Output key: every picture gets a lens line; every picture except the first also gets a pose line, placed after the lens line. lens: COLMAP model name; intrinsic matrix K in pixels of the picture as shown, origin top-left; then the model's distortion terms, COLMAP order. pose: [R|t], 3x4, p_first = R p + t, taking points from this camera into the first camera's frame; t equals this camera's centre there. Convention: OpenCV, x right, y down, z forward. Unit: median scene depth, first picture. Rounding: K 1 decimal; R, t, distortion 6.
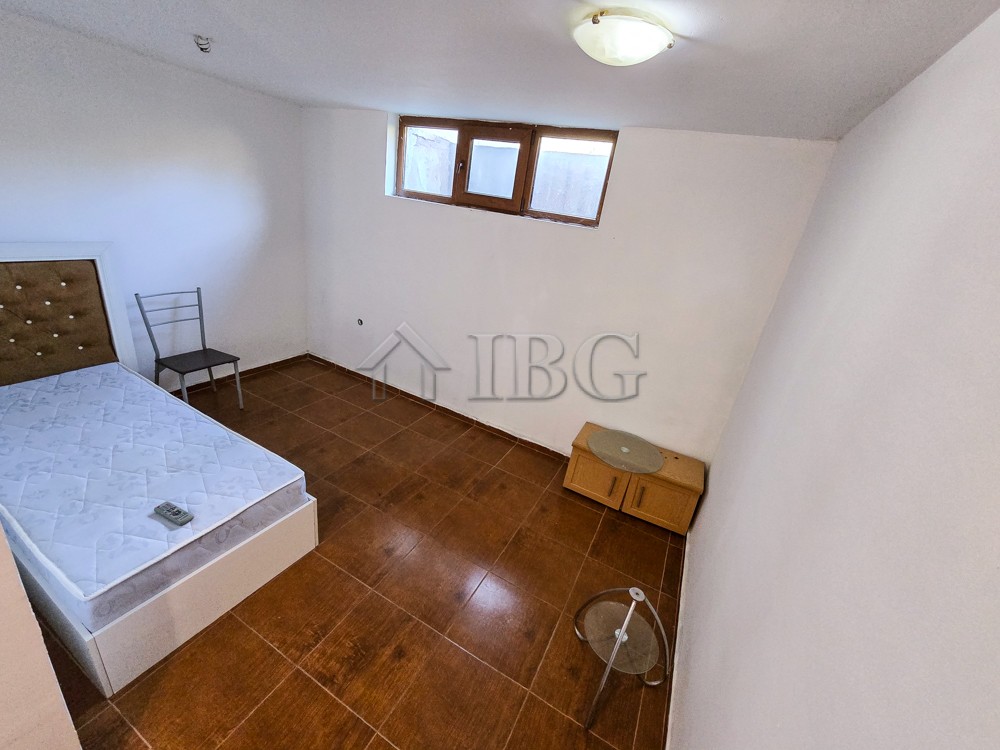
lens RADIAL K [[407.9, 0, 498.1], [0, 407.9, 374.6], [0, 0, 1]] dist [-0.002423, 0.000022]
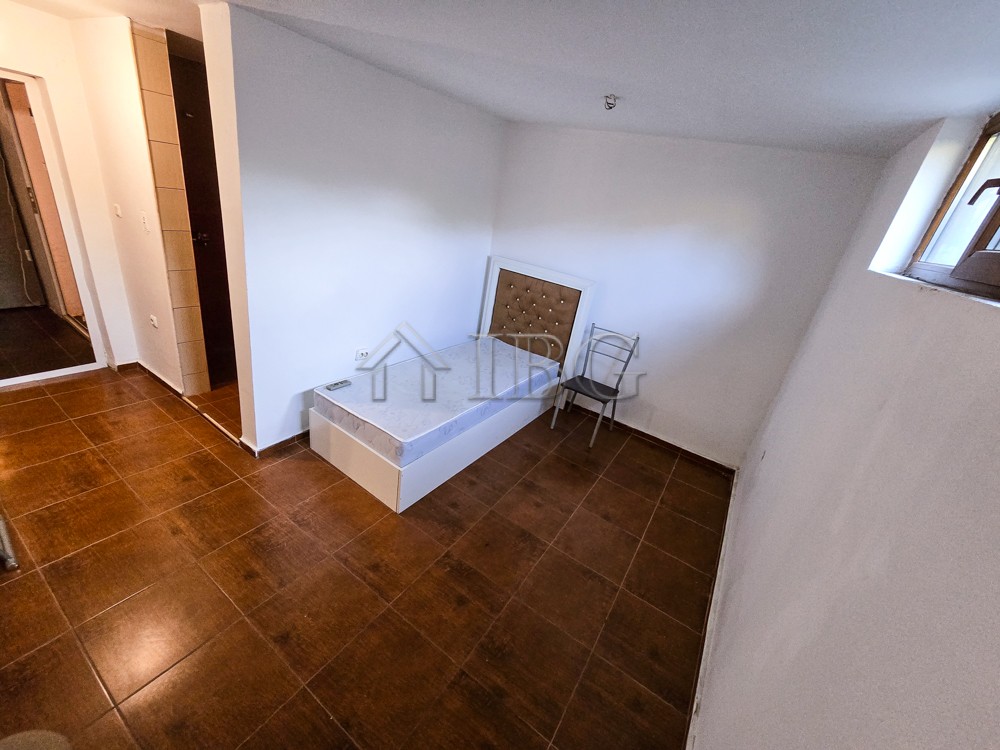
lens RADIAL K [[407.9, 0, 499.1], [0, 407.9, 372.7], [0, 0, 1]] dist [-0.002423, 0.000022]
pose [[-0.076744, 0.260245, -0.962488, 0.364102], [-0.539482, 0.800981, 0.259591, -0.233062], [0.838492, 0.539167, 0.078927, 0.702348]]
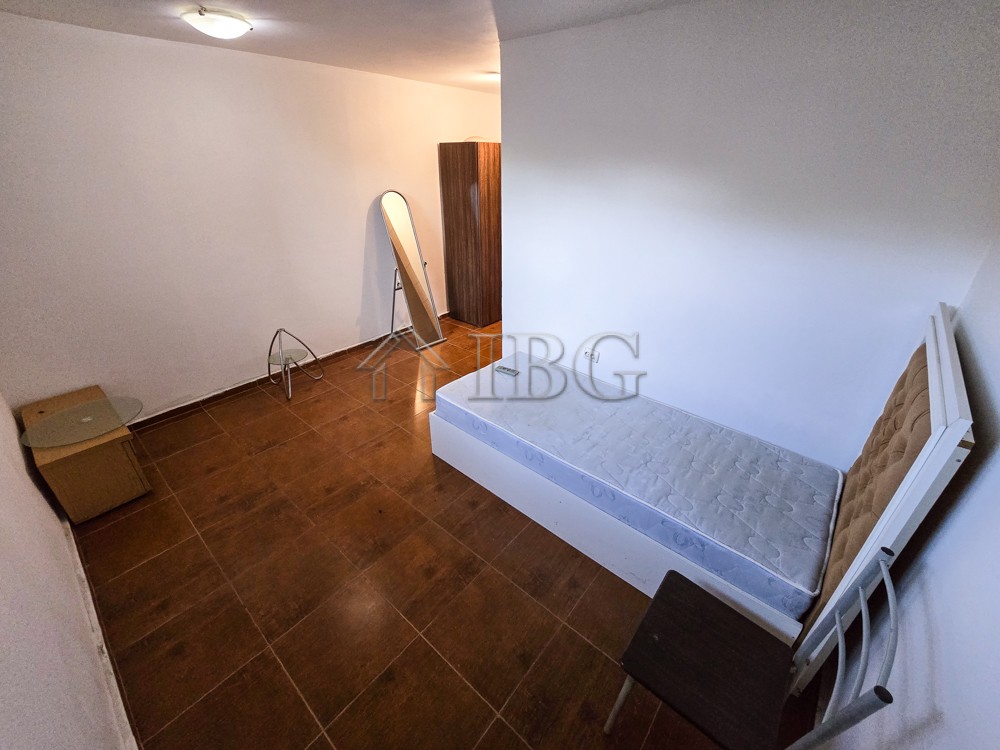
lens RADIAL K [[407.9, 0, 497.2], [0, 407.9, 370.7], [0, 0, 1]] dist [-0.002423, 0.000022]
pose [[-0.964570, -0.228122, 0.132533, -0.550227], [-0.036751, 0.613630, 0.788738, -0.528300], [-0.261255, 0.755923, -0.600273, 1.123233]]
